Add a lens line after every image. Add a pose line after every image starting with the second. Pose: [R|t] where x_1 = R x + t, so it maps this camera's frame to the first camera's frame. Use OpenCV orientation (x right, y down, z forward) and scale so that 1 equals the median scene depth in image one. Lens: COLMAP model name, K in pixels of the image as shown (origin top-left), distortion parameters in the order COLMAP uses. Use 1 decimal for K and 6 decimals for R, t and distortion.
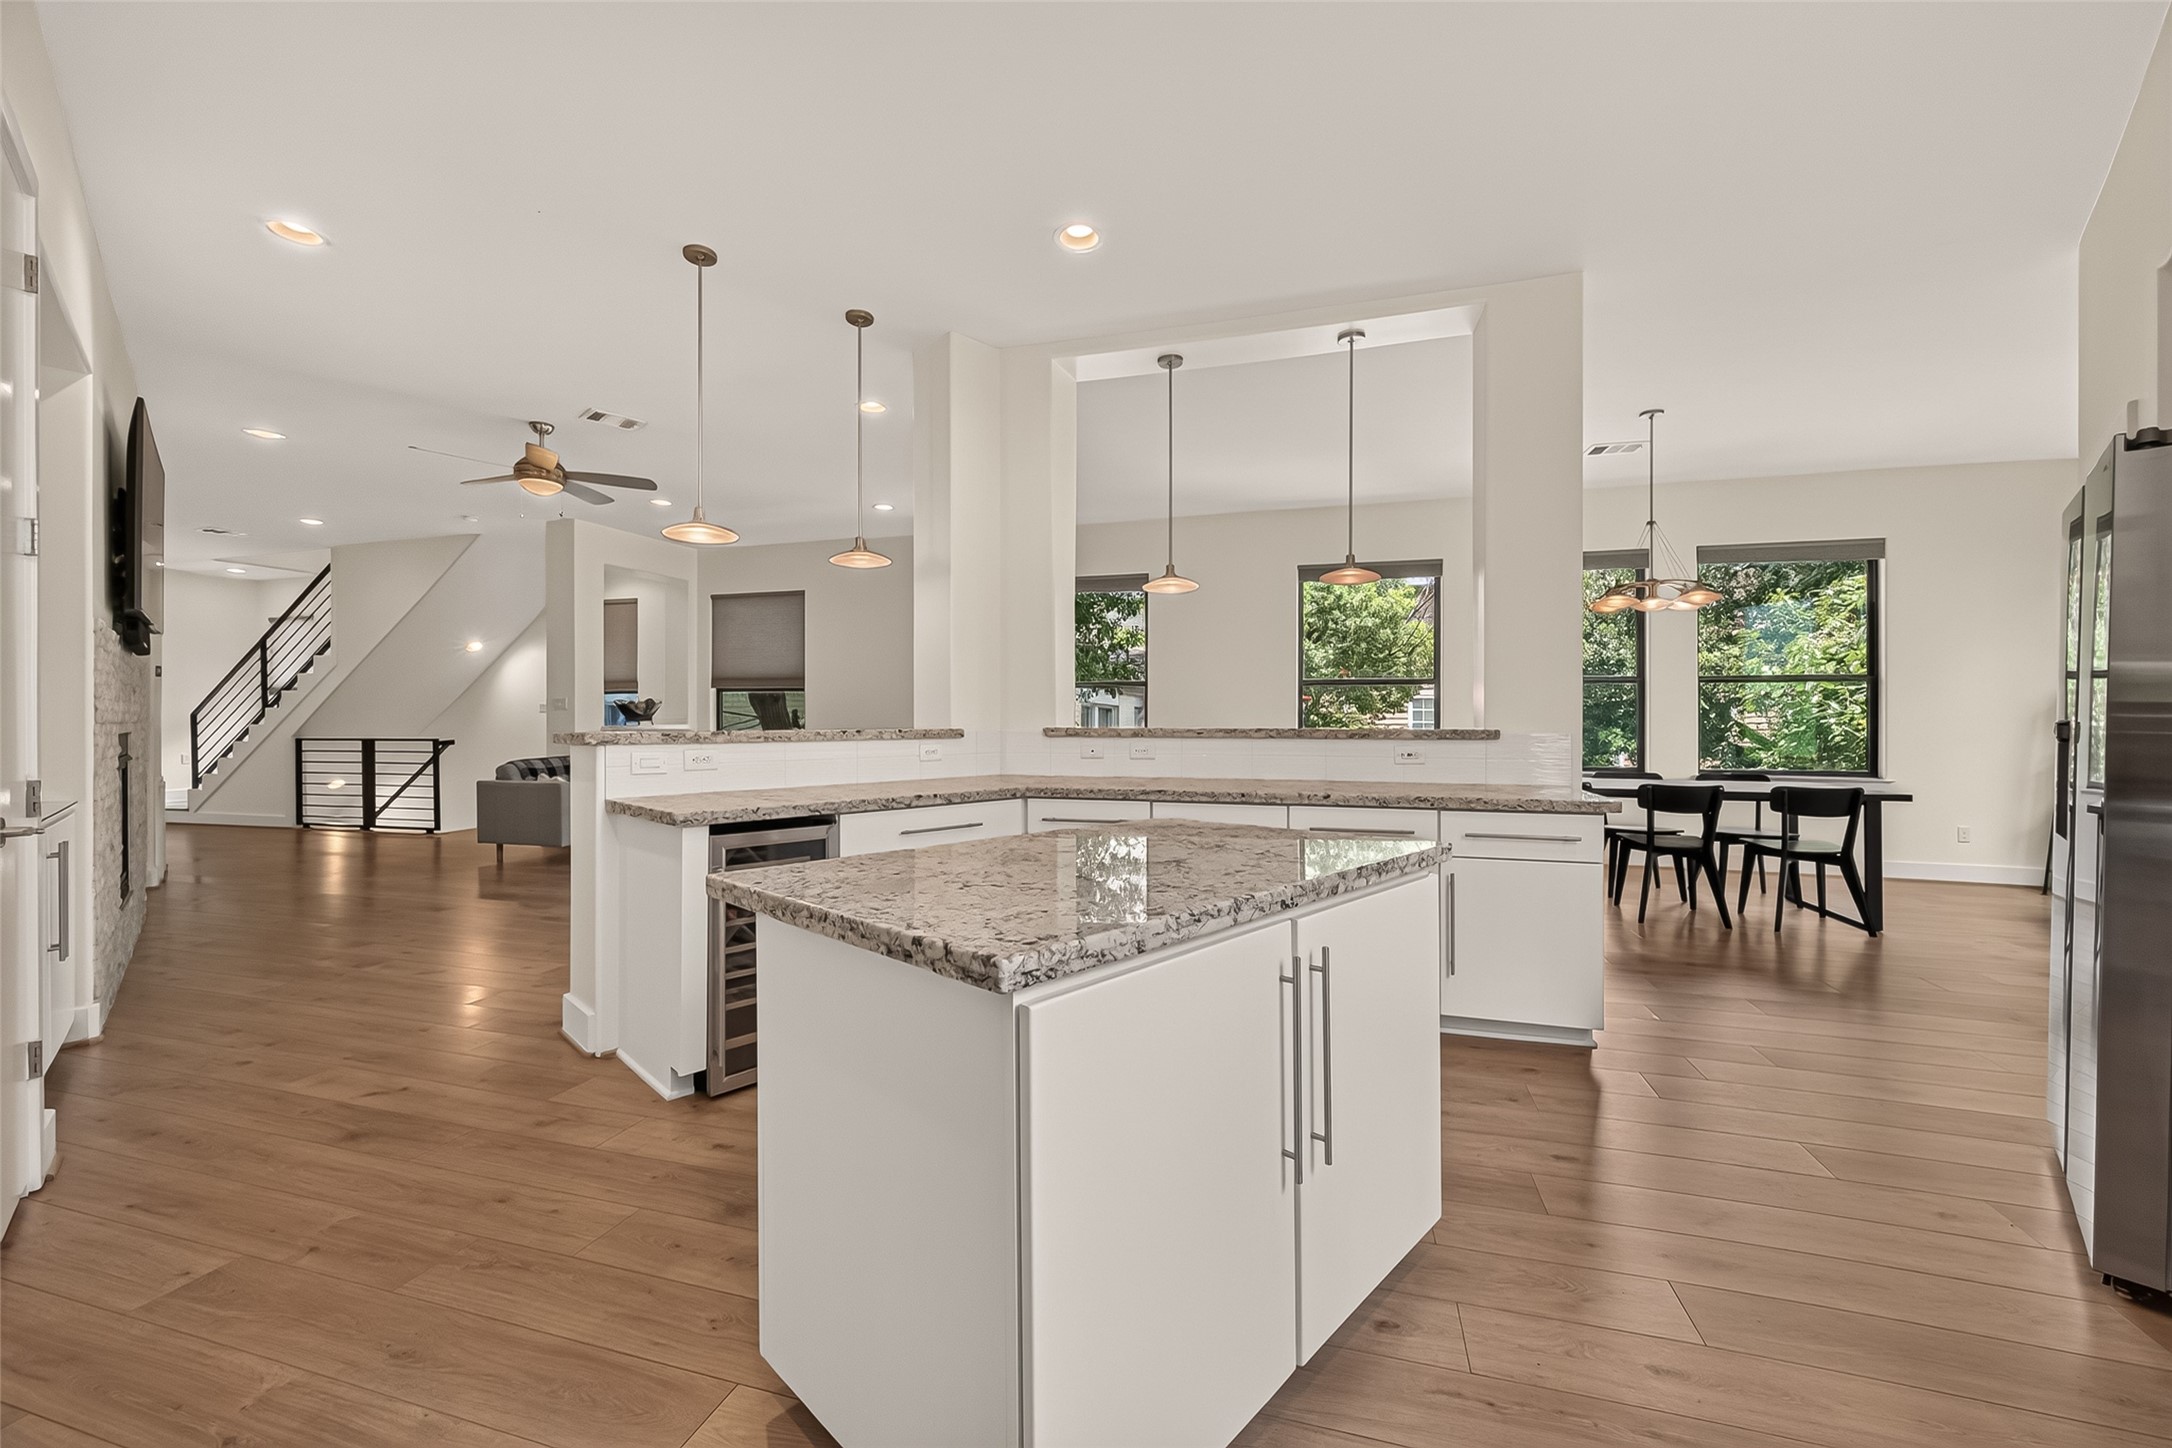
lens RADIAL K [[845.9, 0, 1086.0], [0, 845.9, 724.0], [0, 0, 1]] dist [0.001581, 0.000091]
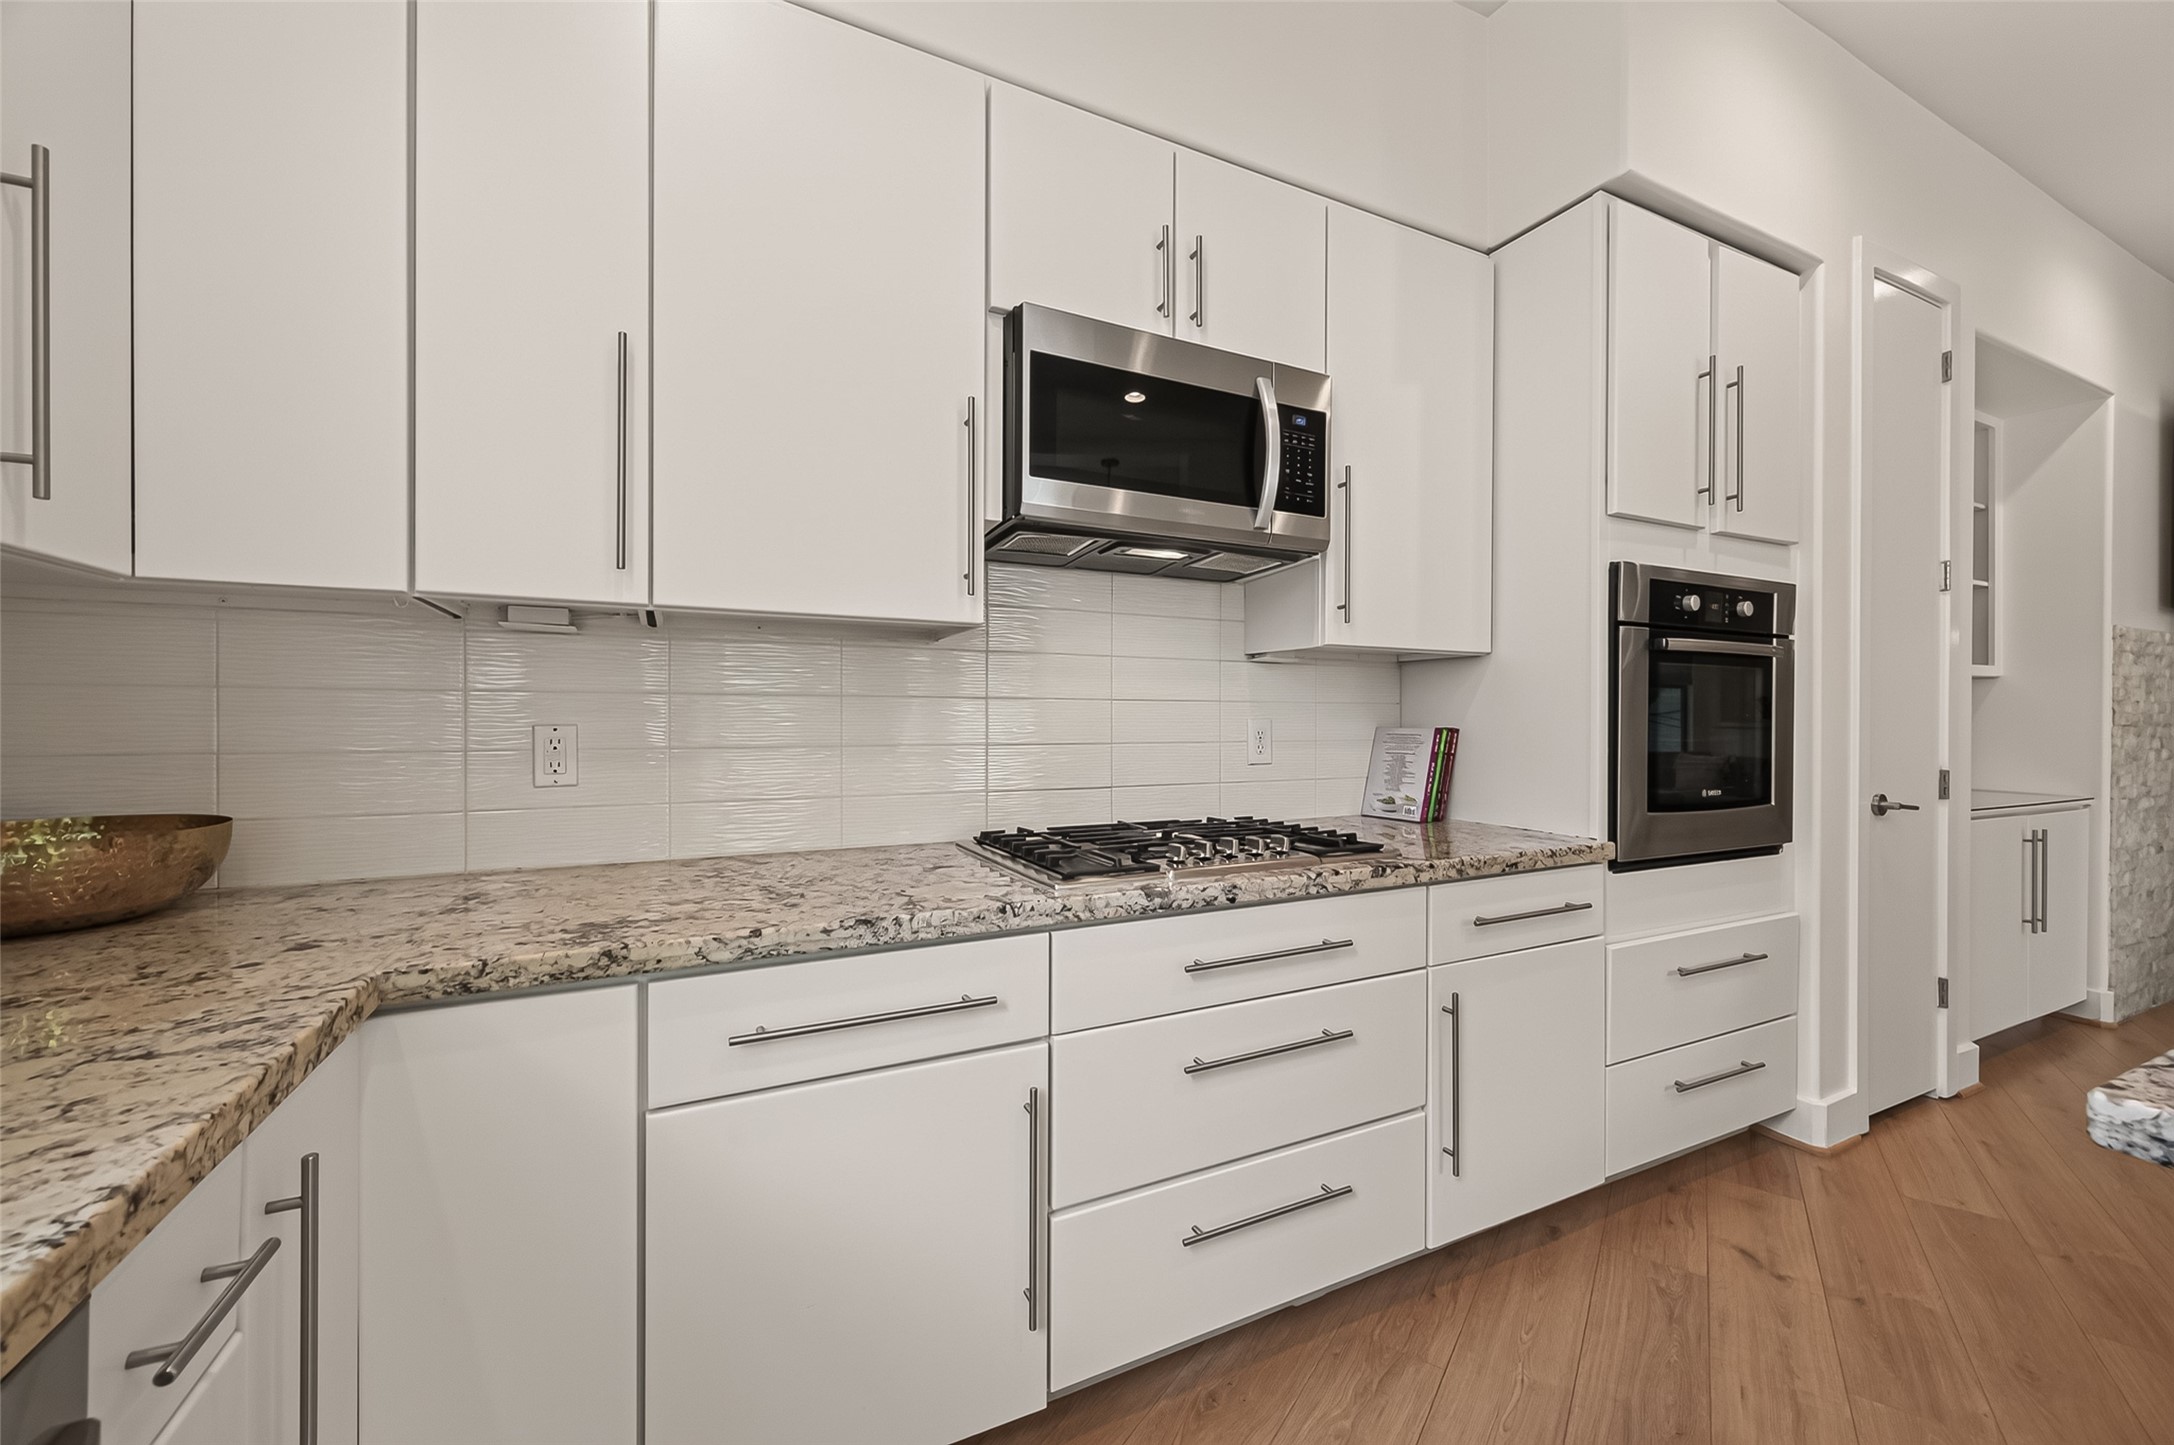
lens RADIAL K [[823.7, 0, 1087.0], [0, 823.7, 722.5], [0, 0, 1]] dist [0.000140, -0.000029]
pose [[-0.337934, -0.000793, -0.941170, 0.401680], [-0.004749, 0.999988, 0.000863, 0.001620], [0.941158, 0.004761, -0.337934, 0.265668]]
